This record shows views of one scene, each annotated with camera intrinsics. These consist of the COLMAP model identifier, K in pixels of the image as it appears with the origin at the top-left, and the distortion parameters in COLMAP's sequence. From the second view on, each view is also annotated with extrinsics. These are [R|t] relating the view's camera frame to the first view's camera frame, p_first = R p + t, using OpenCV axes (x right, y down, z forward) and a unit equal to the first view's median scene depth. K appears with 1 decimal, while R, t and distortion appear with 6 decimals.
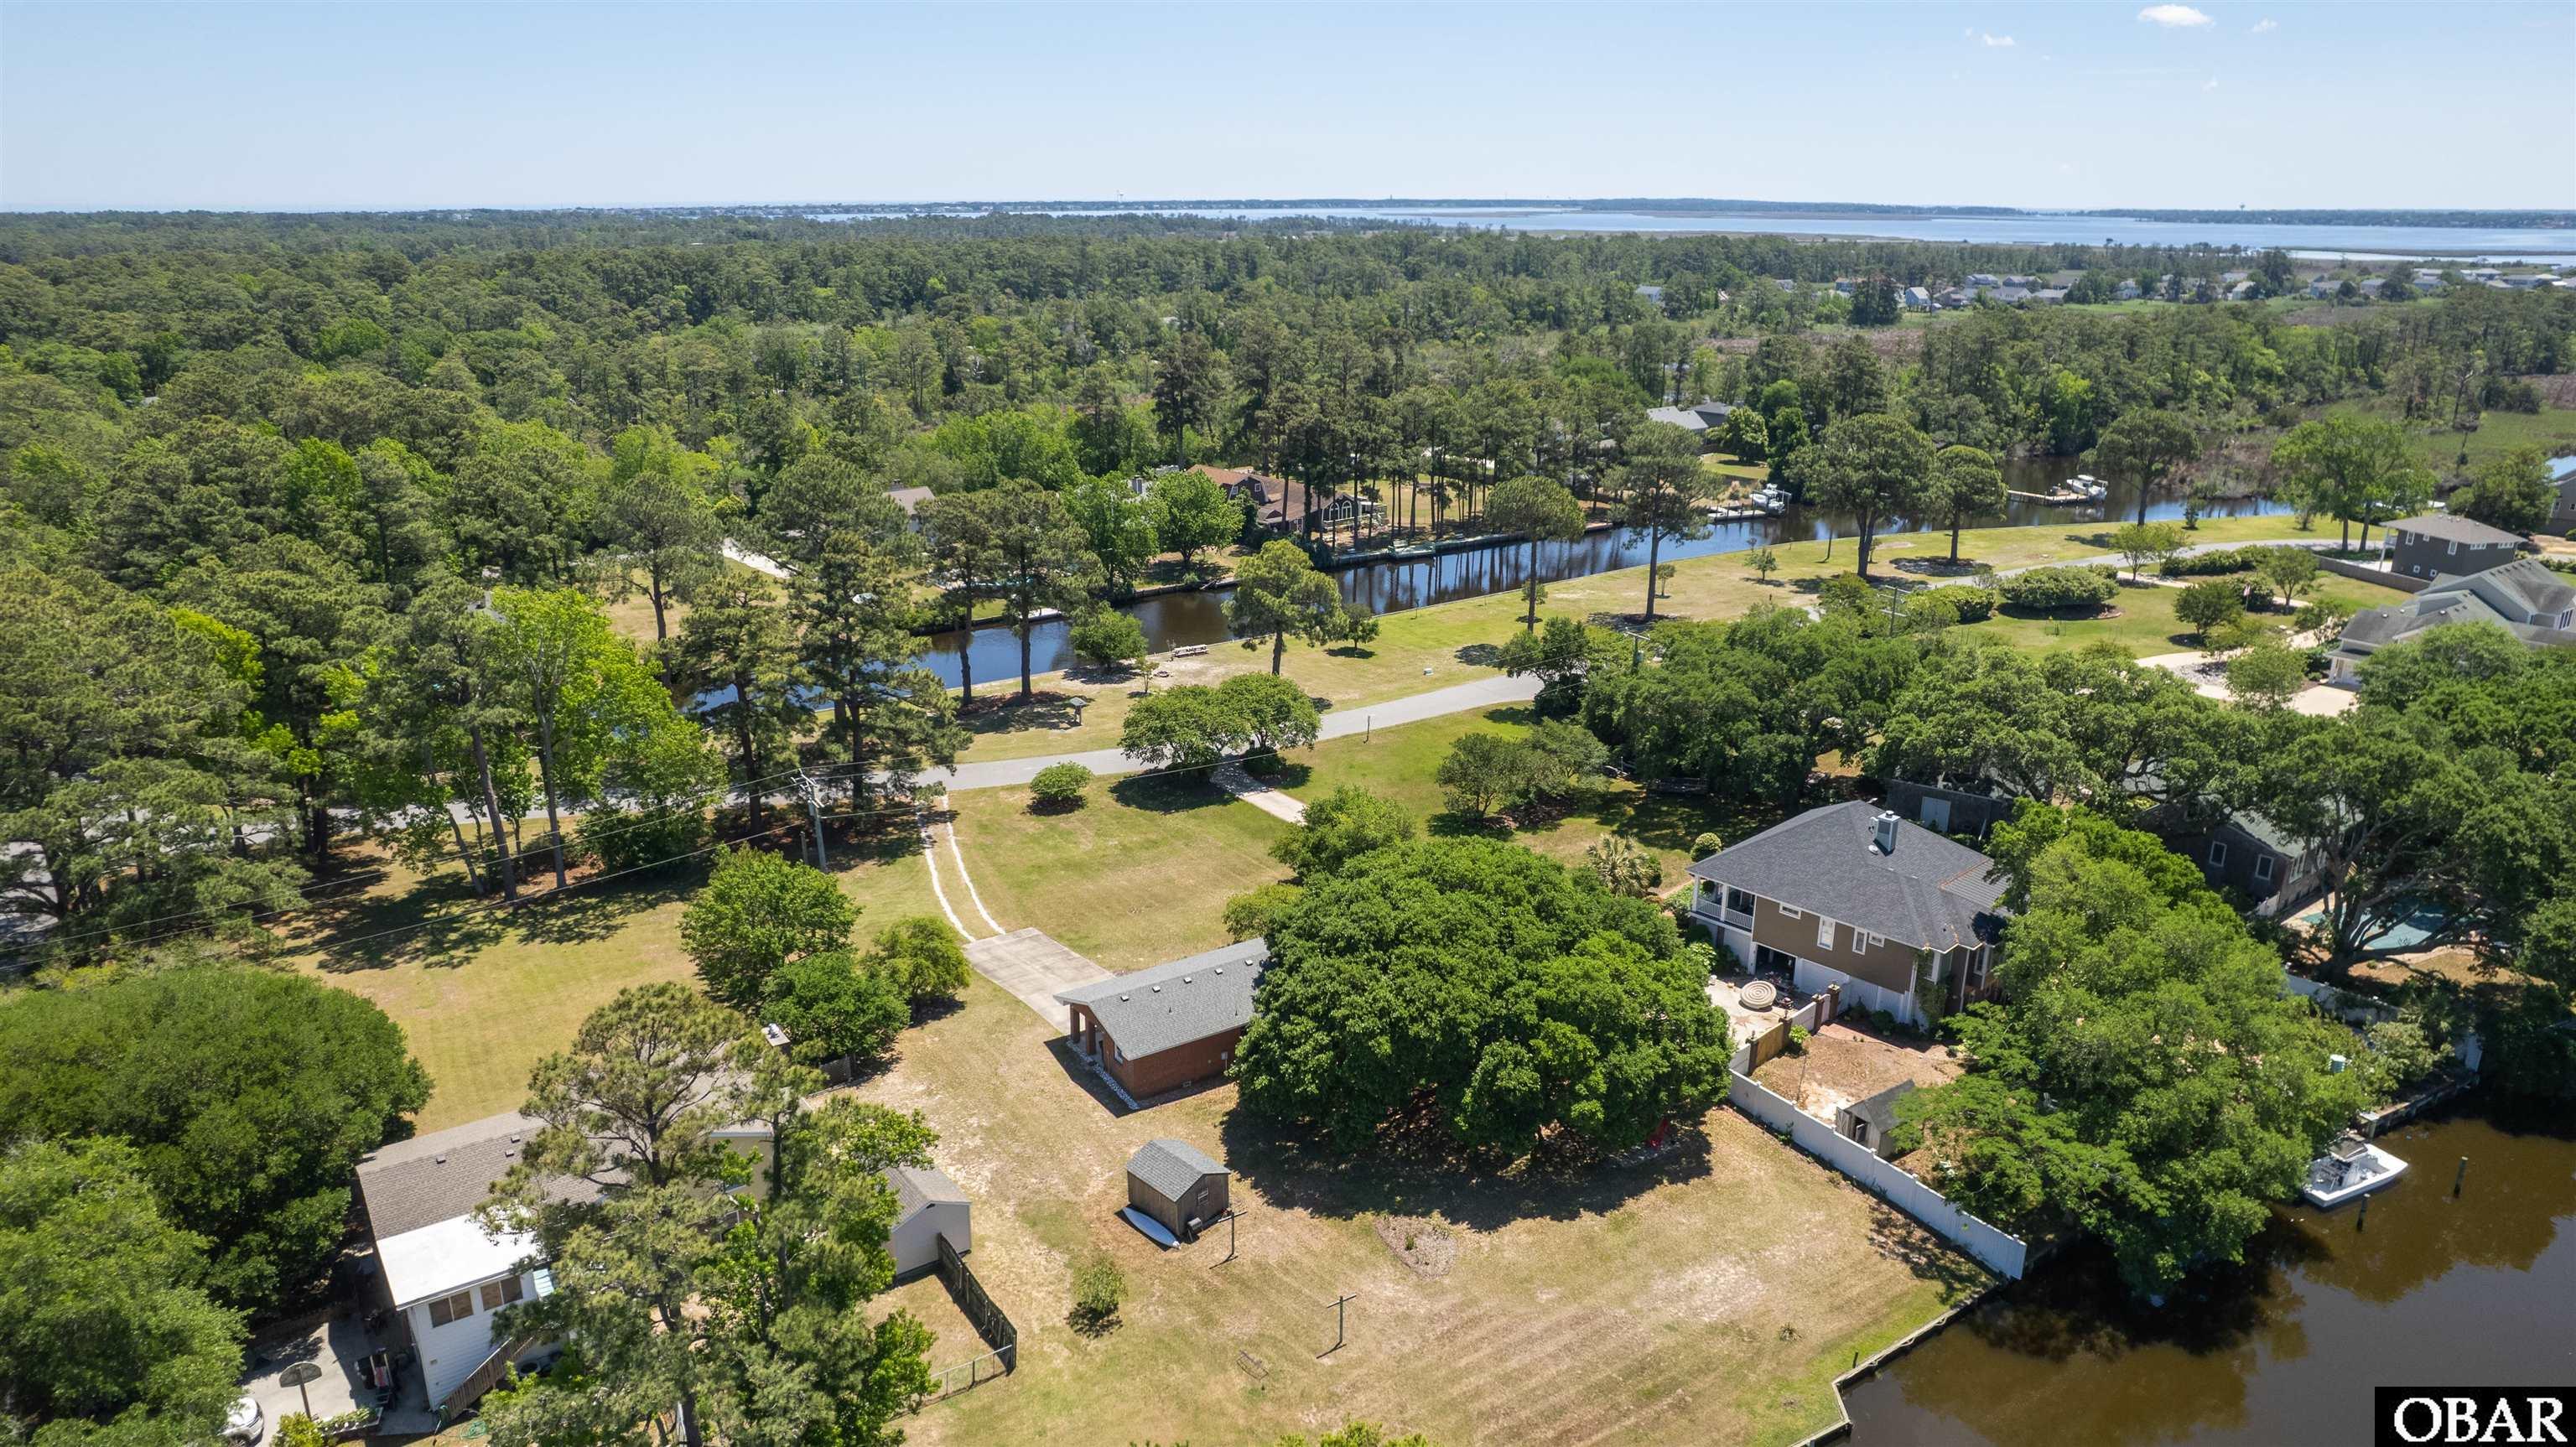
lens RADIAL K [[1685.5, 0, 1288.0], [0, 1685.5, 723.5], [0, 0, 1]] dist [-0.081028, 0.066453]
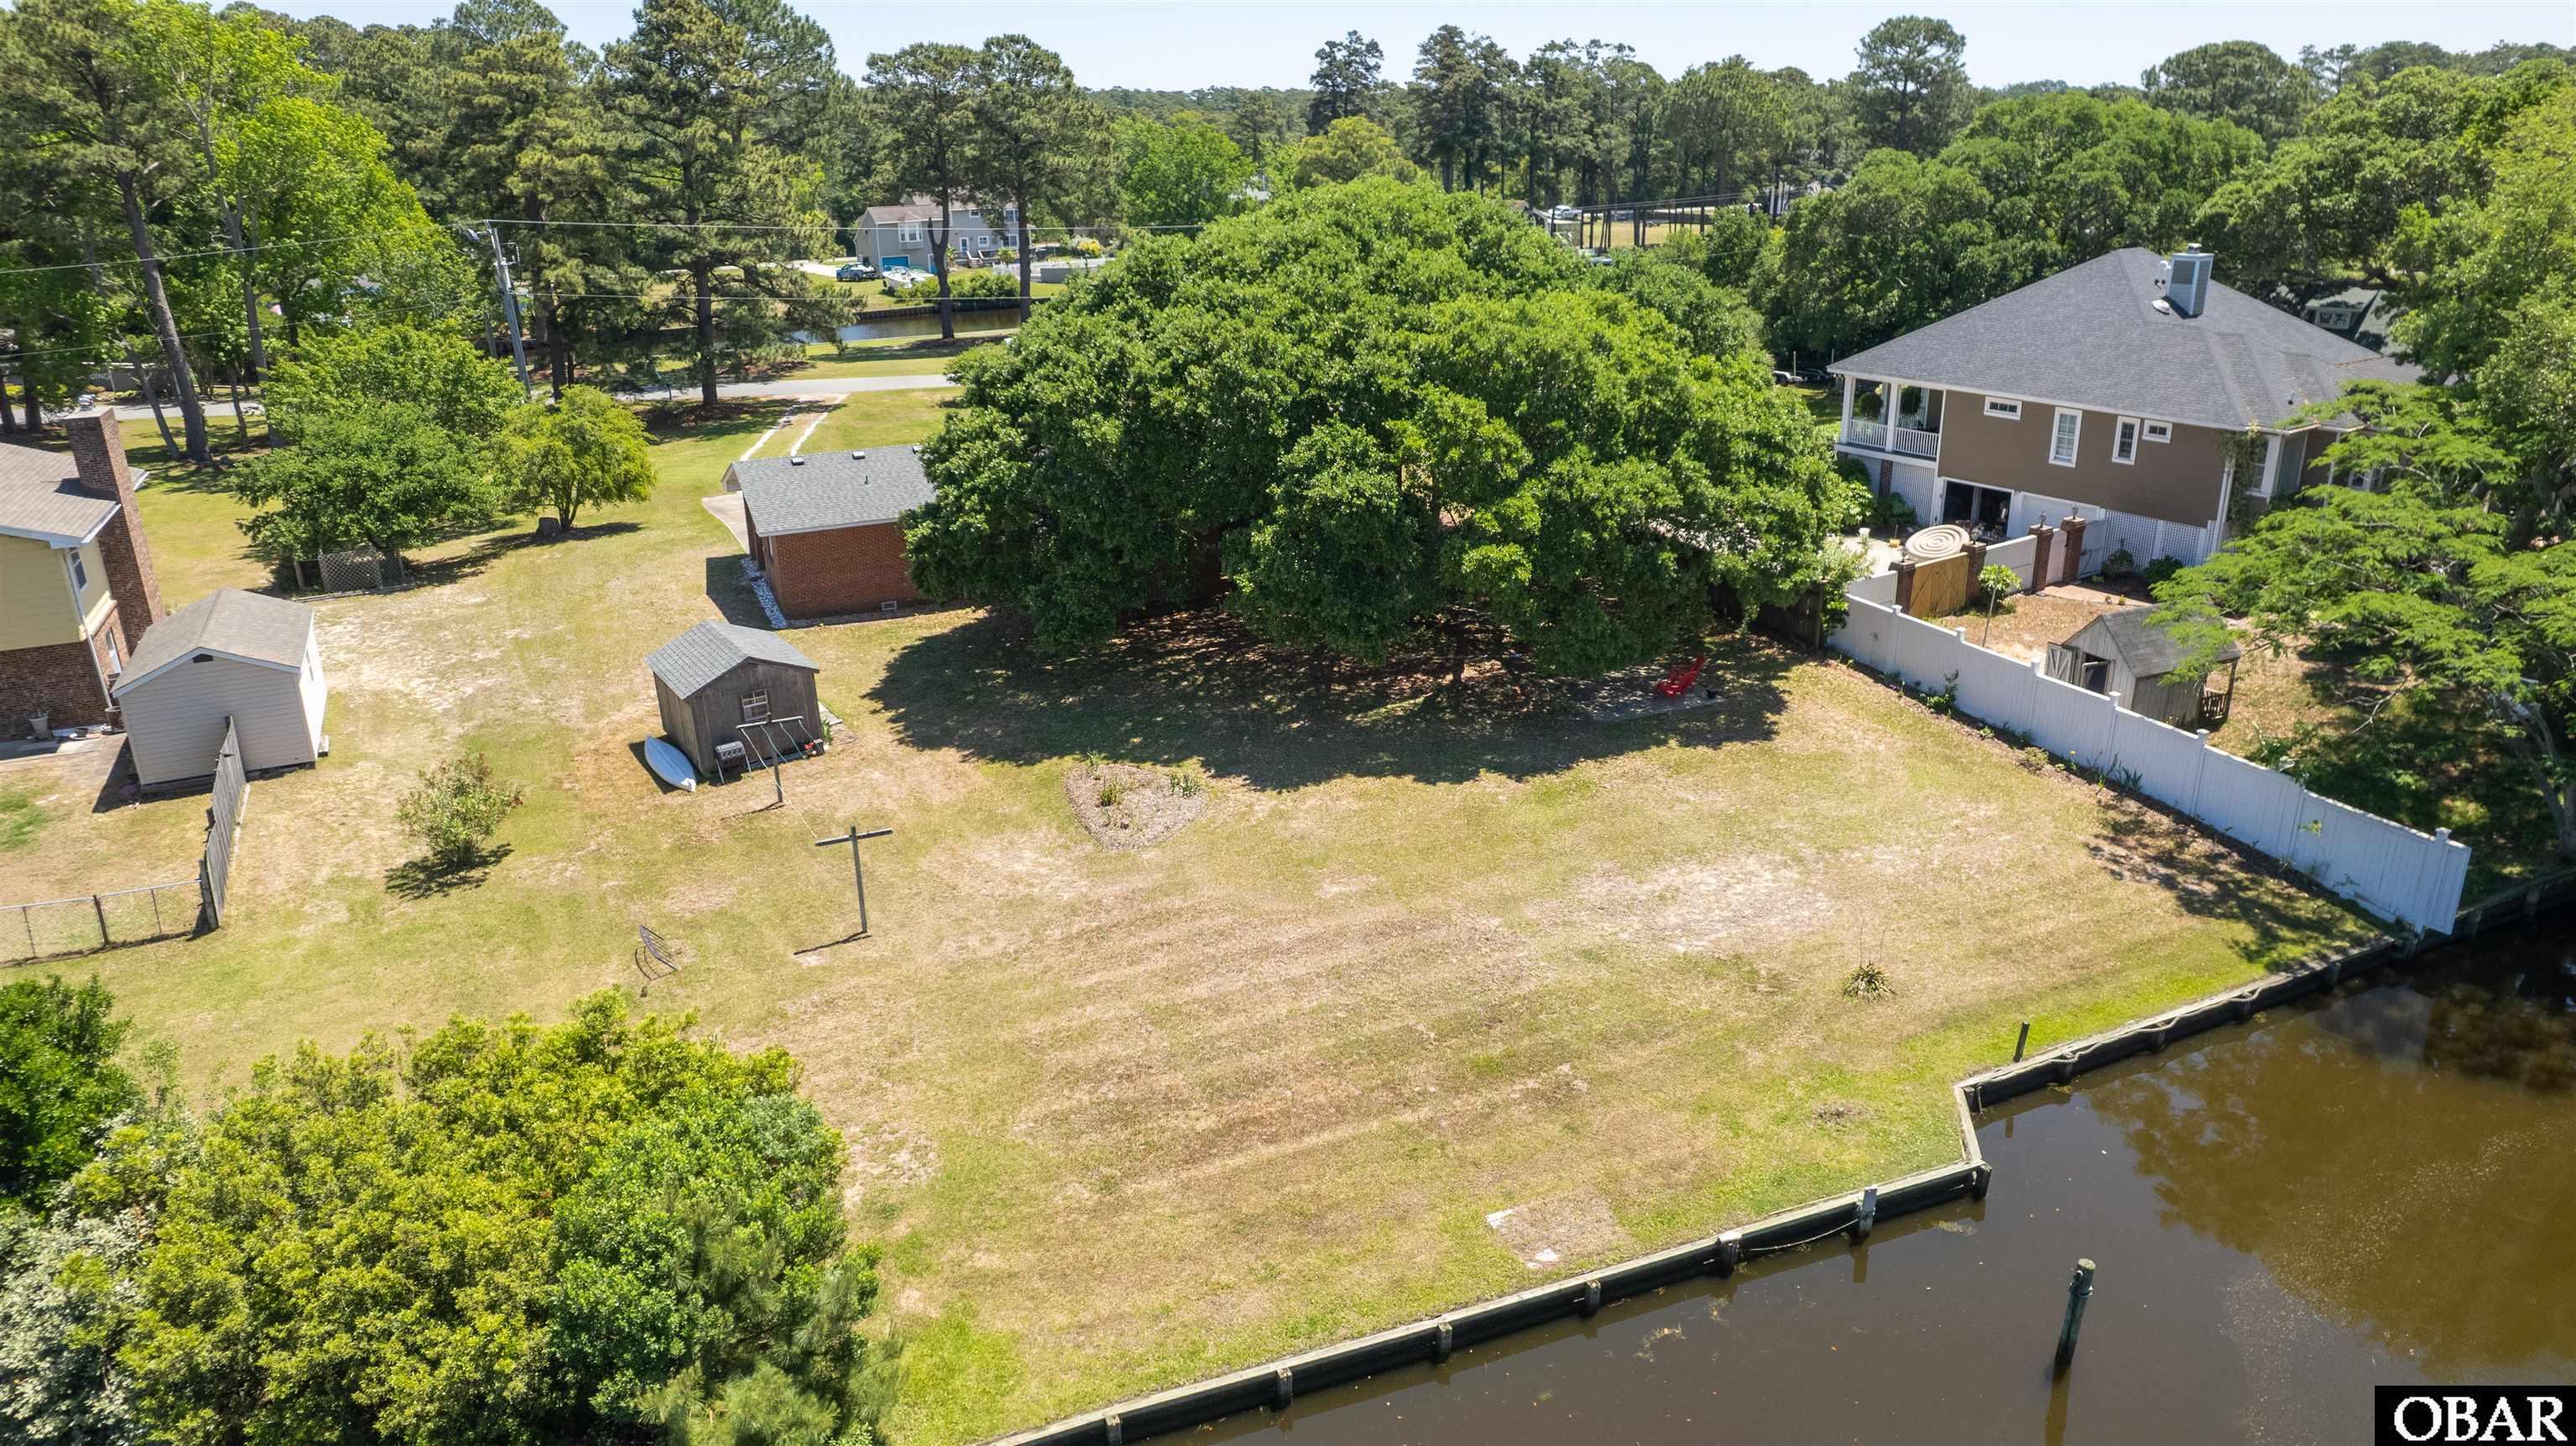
lens RADIAL K [[1704.3, 0, 1286.4], [0, 1704.3, 744.8], [0, 0, 1]] dist [-0.090602, 0.076212]
pose [[0.985161, 0.034049, -0.168220, 0.199878], [-0.024708, 0.998050, 0.057316, 0.252528], [0.169844, -0.052309, 0.984082, 0.485277]]
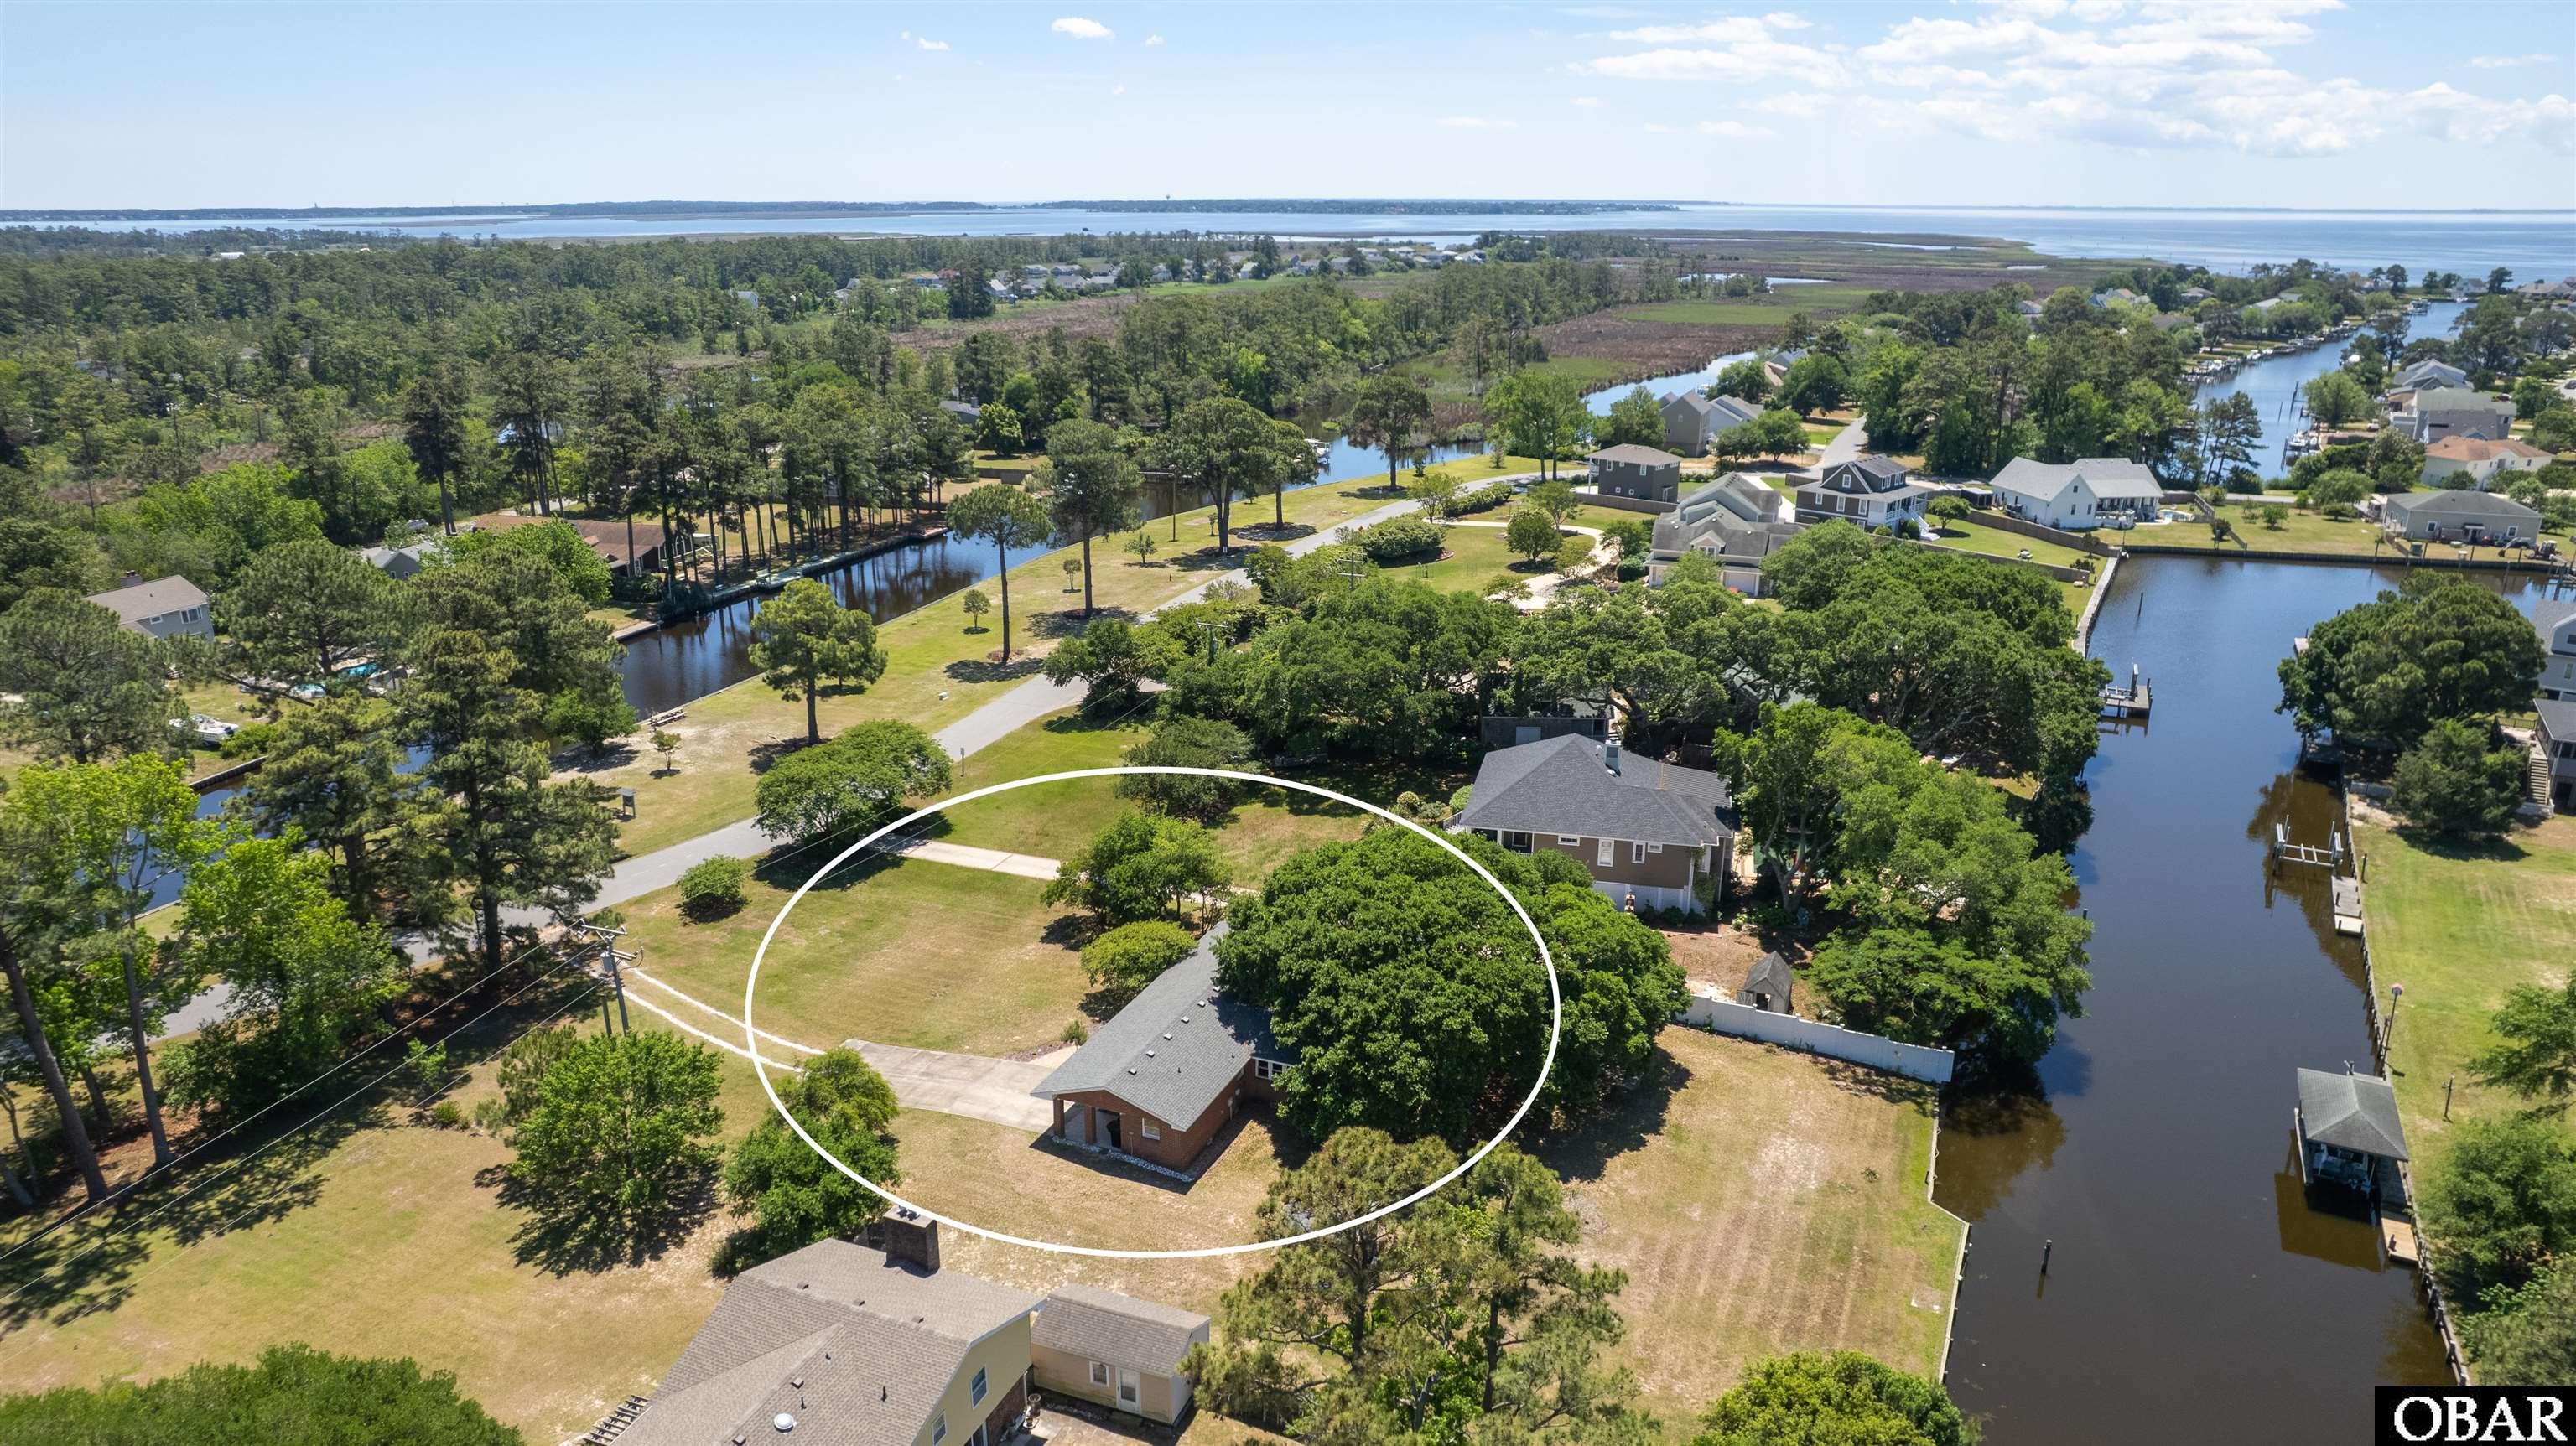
lens RADIAL K [[1666.0, 0, 1288.0], [0, 1666.0, 723.0], [0, 0, 1]] dist [-0.079508, 0.073972]
pose [[0.840056, -0.166947, 0.516173, -0.522702], [0.165350, 0.984993, 0.049476, -0.063895], [-0.516687, 0.043786, 0.855054, 0.184802]]
